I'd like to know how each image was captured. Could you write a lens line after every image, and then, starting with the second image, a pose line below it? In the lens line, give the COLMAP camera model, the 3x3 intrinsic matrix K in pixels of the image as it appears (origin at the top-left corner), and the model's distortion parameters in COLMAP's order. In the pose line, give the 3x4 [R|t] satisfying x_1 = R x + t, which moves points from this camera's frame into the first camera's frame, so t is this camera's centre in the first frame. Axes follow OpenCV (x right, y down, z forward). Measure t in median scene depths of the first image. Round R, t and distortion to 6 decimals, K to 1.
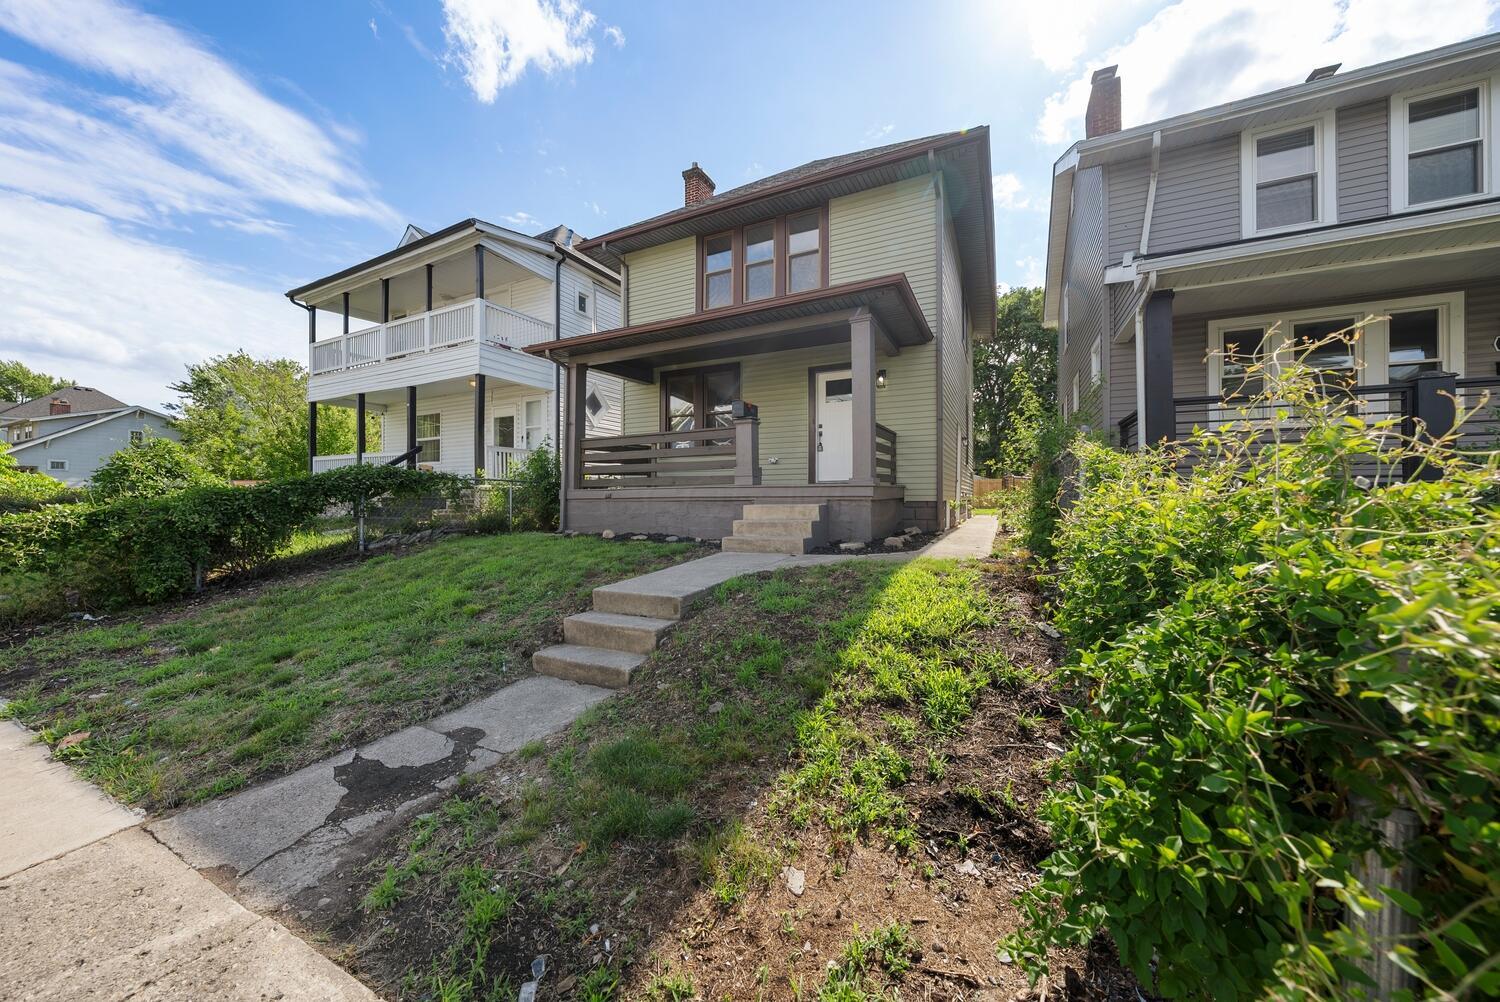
lens RADIAL K [[515.4, 0, 753.9], [0, 515.4, 489.2], [0, 0, 1]] dist [-0.000494, 0.000145]
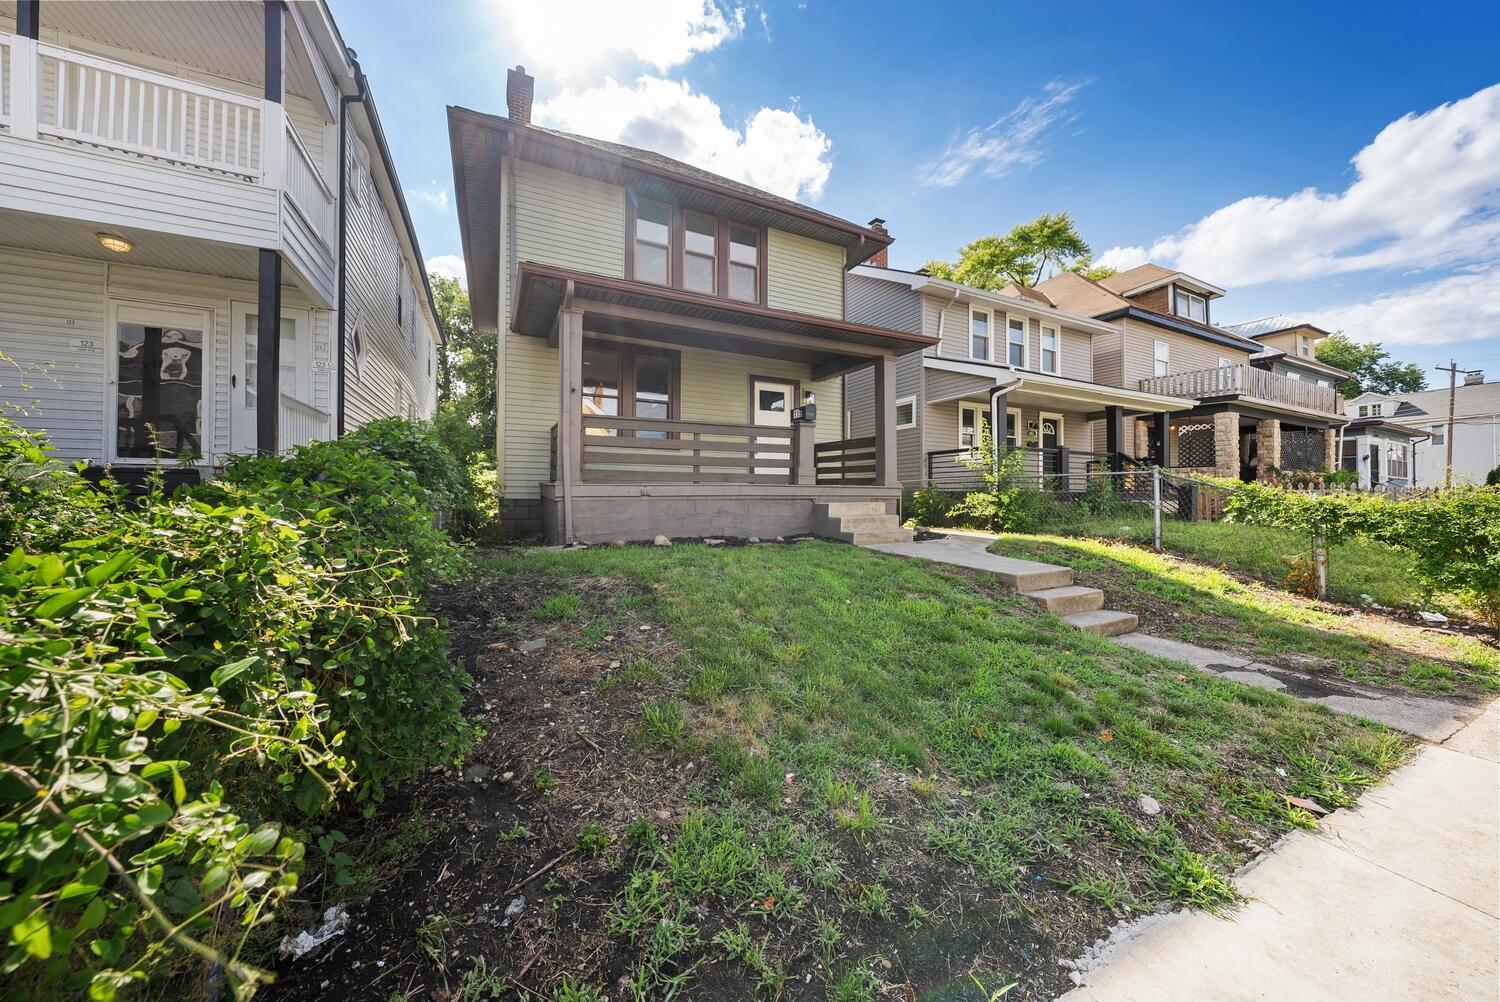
lens RADIAL K [[515.4, 0, 753.9], [0, 515.4, 489.2], [0, 0, 1]] dist [-0.000494, 0.000145]
pose [[0.609014, 0.018400, 0.792946, -0.775216], [-0.019829, 0.999772, -0.007971, 0.009511], [-0.792911, -0.010869, 0.609240, 0.365076]]
